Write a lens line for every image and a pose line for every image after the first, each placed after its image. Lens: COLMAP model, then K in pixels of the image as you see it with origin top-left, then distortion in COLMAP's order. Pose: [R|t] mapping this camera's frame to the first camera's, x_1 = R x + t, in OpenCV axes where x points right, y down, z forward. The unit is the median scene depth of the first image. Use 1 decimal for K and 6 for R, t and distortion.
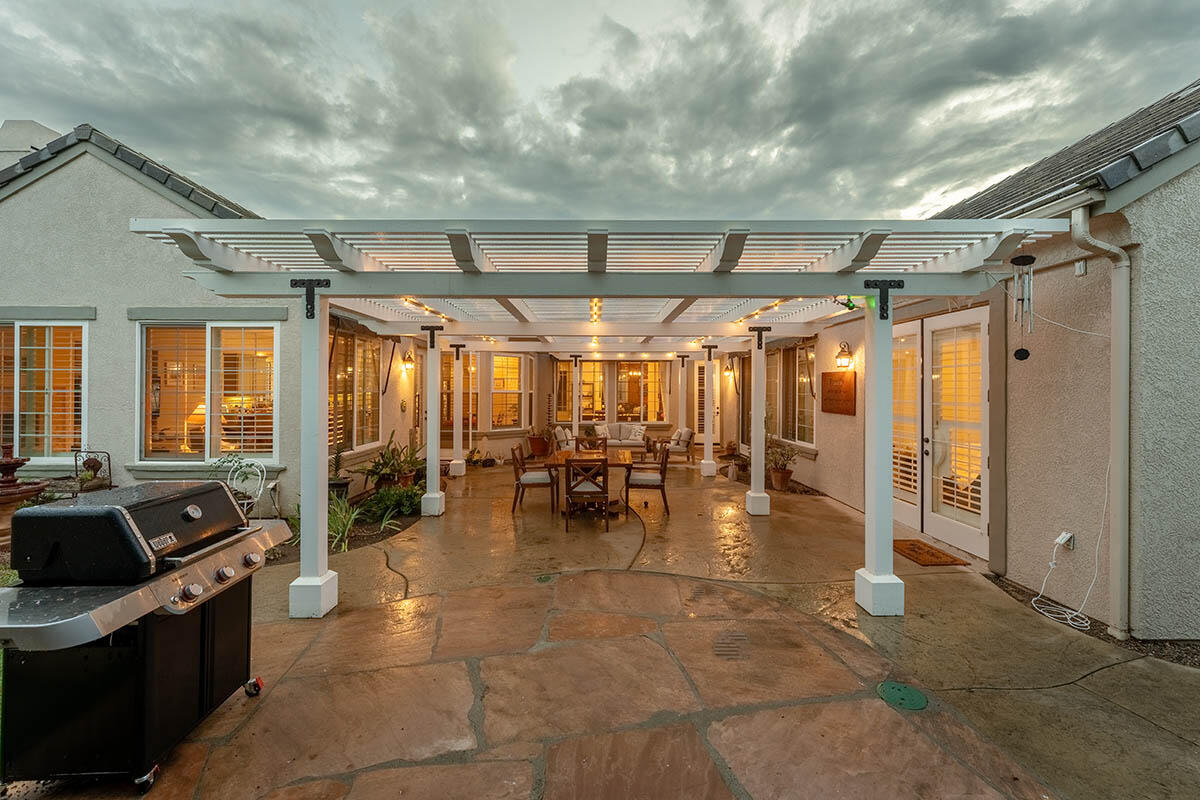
lens RADIAL K [[489.2, 0, 599.0], [0, 489.2, 388.2], [0, 0, 1]] dist [0.000315, 0.000060]
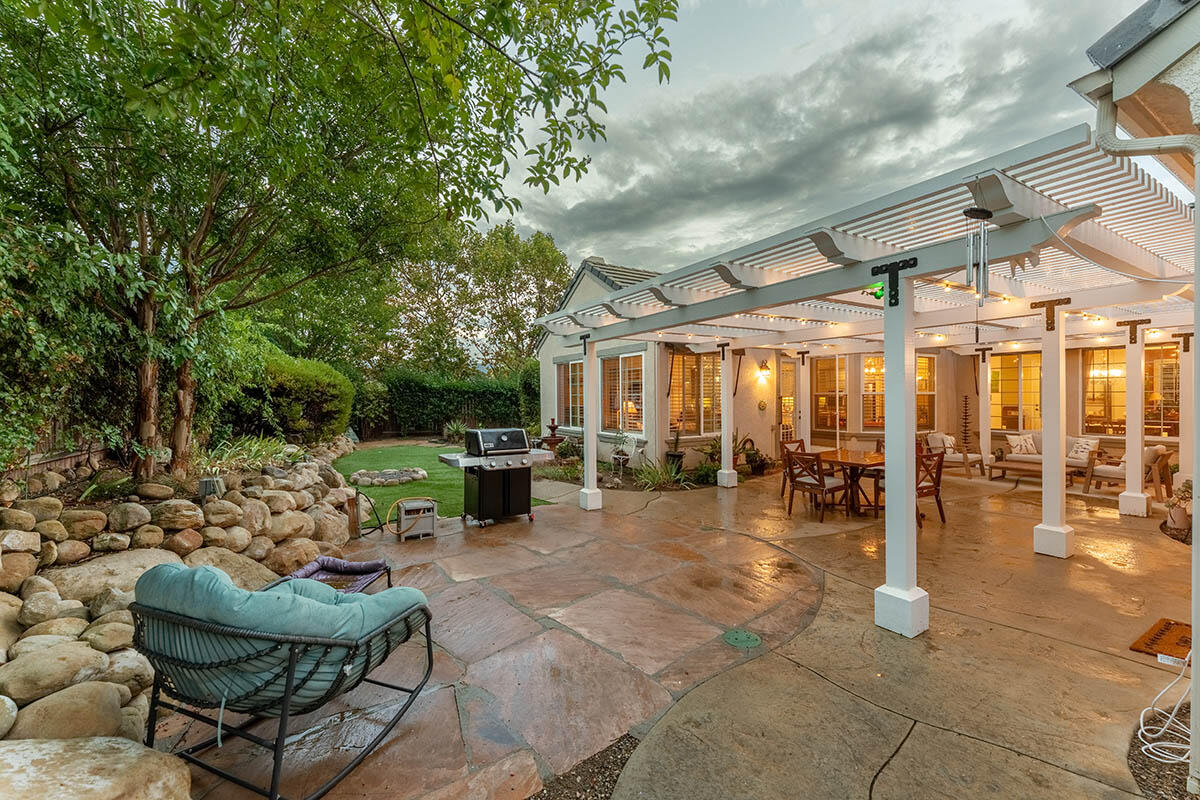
lens RADIAL K [[486.4, 0, 600.0], [0, 486.4, 400.0], [0, 0, 1]] dist [0.000180, 0.000017]
pose [[0.508244, 0.001251, -0.861212, 0.836340], [0.011036, 0.999907, 0.007965, 0.015350], [0.861142, -0.013553, 0.508183, 0.056348]]
